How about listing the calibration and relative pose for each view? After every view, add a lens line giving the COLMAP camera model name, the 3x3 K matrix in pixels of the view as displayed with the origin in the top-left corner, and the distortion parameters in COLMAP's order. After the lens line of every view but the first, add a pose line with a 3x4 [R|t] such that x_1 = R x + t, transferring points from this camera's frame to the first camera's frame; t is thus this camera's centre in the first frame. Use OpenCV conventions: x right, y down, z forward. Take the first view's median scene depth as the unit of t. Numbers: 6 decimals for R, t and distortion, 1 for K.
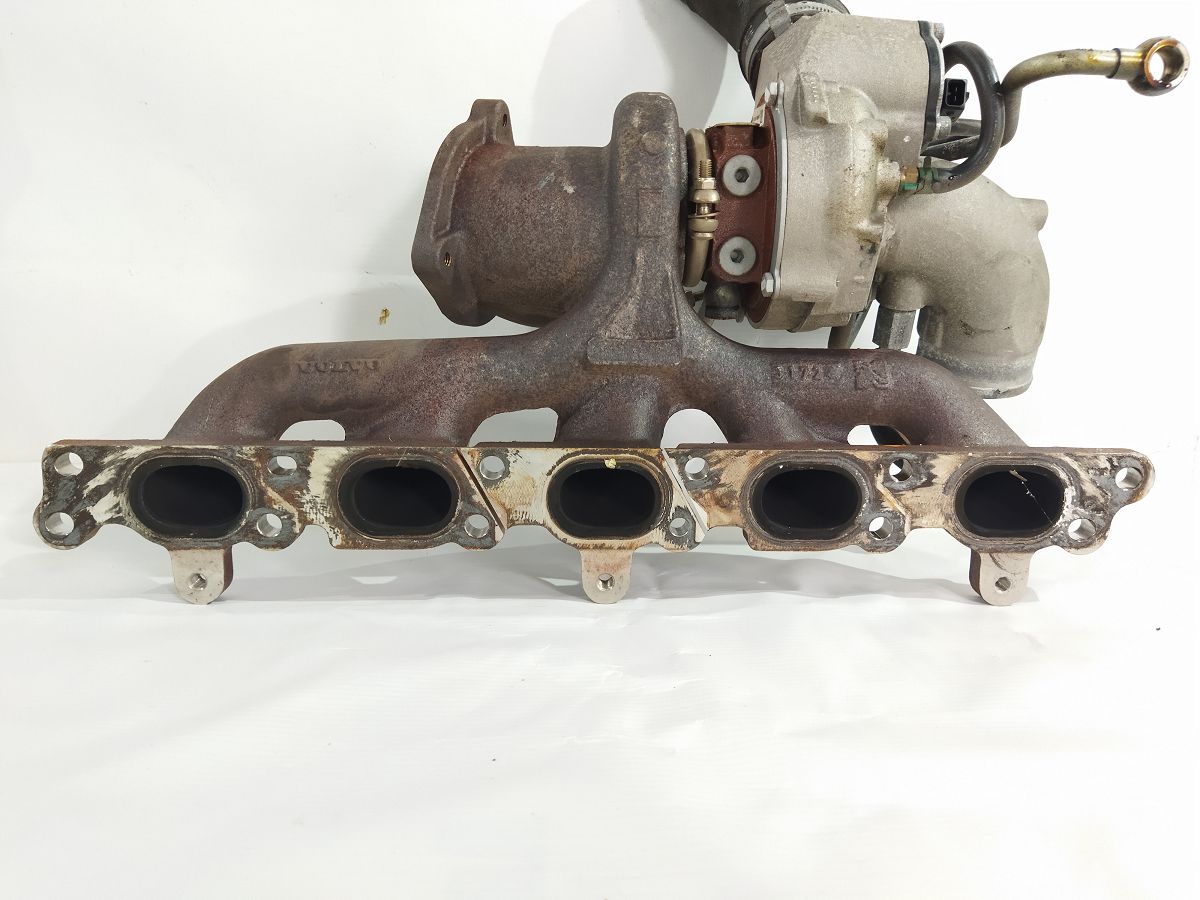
lens RADIAL K [[908.9, 0, 600.0], [0, 908.9, 450.0], [0, 0, 1]] dist [0.086017, -0.164085]
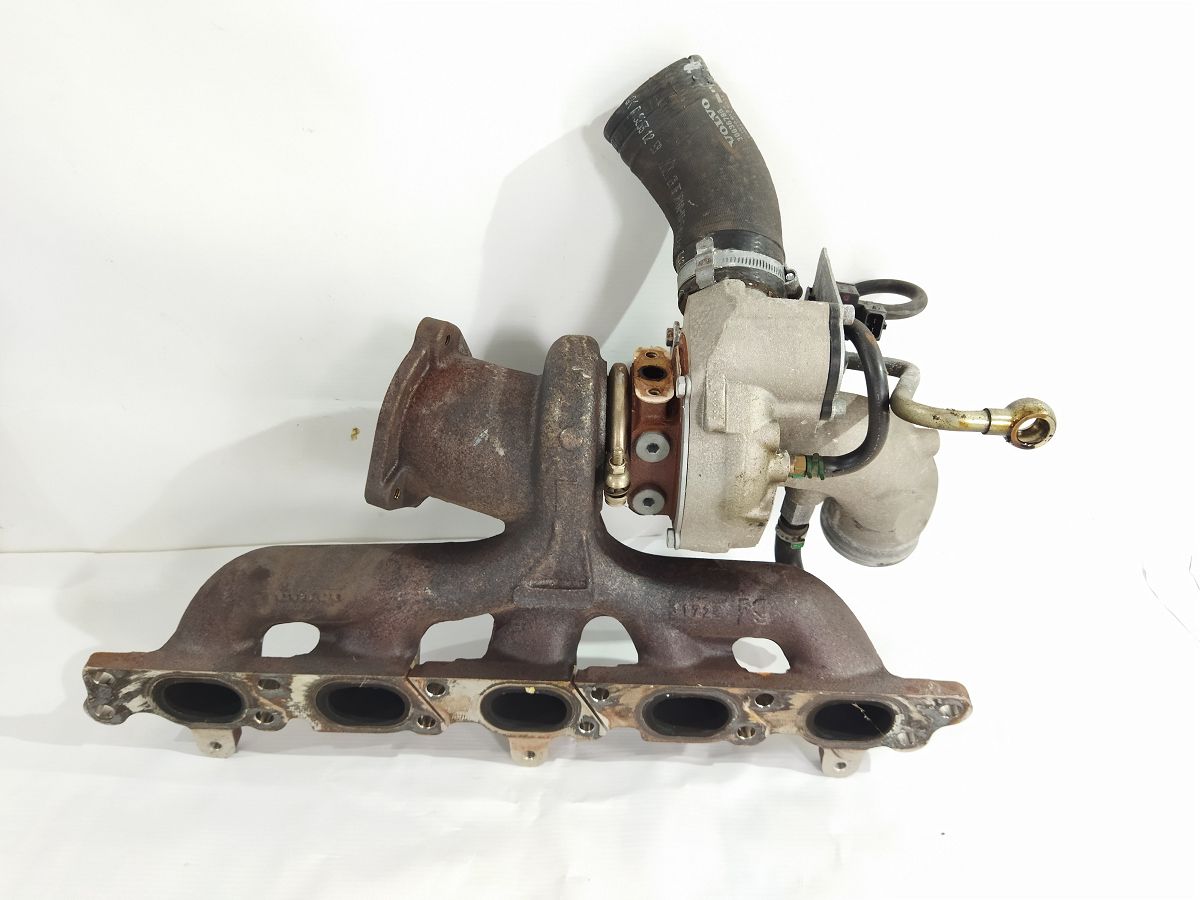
lens RADIAL K [[908.9, 0, 600.0], [0, 908.9, 450.0], [0, 0, 1]] dist [0.086017, -0.164085]
pose [[0.999080, 0.036178, -0.023022, 0.121025], [-0.025666, 0.934582, 0.354821, -0.722834], [0.034352, -0.353904, 0.934651, -0.048073]]
